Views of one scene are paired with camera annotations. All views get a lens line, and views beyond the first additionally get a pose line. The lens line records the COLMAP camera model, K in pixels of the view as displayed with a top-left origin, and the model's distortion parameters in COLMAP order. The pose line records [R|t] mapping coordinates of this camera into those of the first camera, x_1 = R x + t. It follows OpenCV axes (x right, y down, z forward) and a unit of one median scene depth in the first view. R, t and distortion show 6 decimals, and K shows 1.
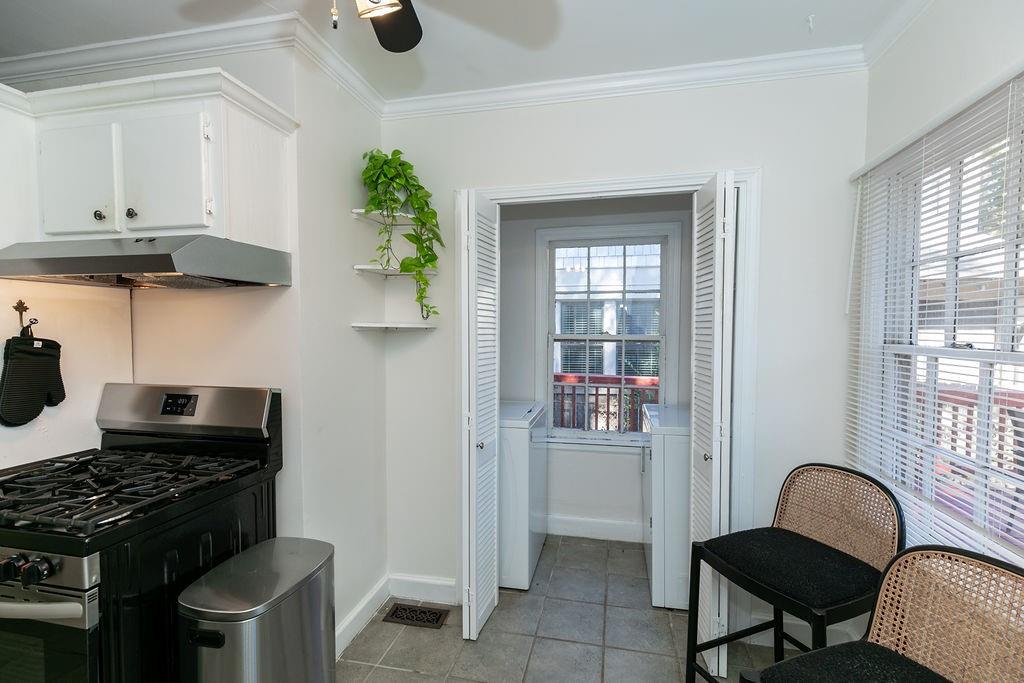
lens RADIAL K [[459.0, 0, 517.5], [0, 459.0, 348.3], [0, 0, 1]] dist [0.006607, -0.001447]
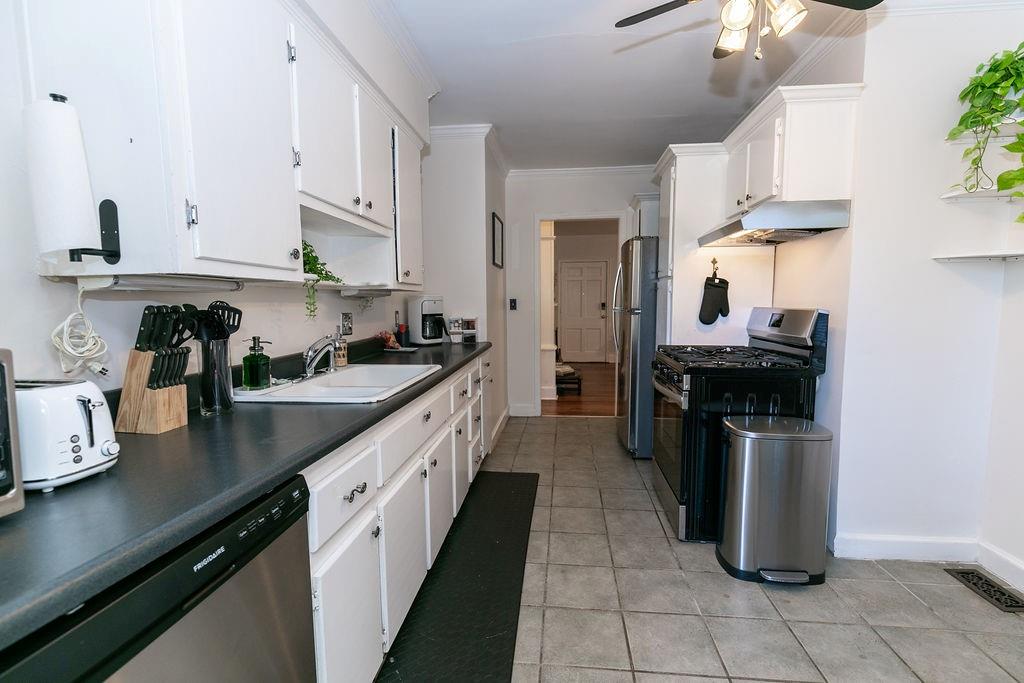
lens RADIAL K [[459.0, 0, 510.7], [0, 459.0, 349.2], [0, 0, 1]] dist [0.006607, -0.001447]
pose [[0.108314, 0.108508, -0.988177, 0.603482], [-0.038524, 0.993737, 0.104896, 0.085502], [0.993370, 0.026707, 0.111816, -0.014583]]
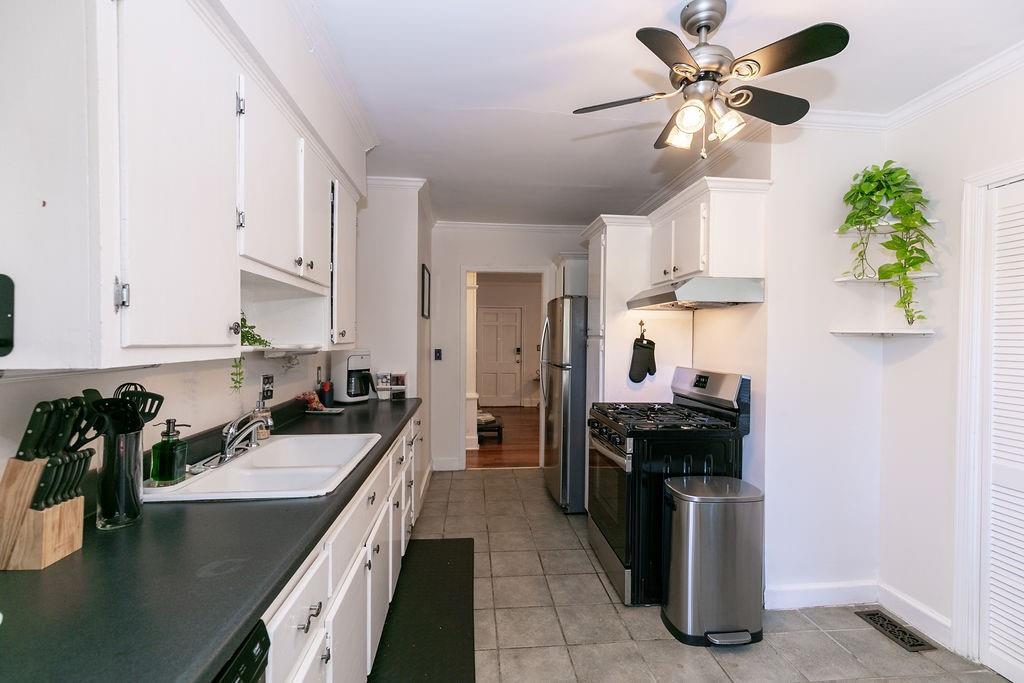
lens RADIAL K [[459.0, 0, 509.4], [0, 459.0, 351.1], [0, 0, 1]] dist [0.006607, -0.001447]
pose [[0.301129, 0.029905, -0.953114, 0.540472], [-0.051890, 0.998541, 0.014936, 0.025542], [0.952170, 0.044960, 0.302242, -0.111709]]
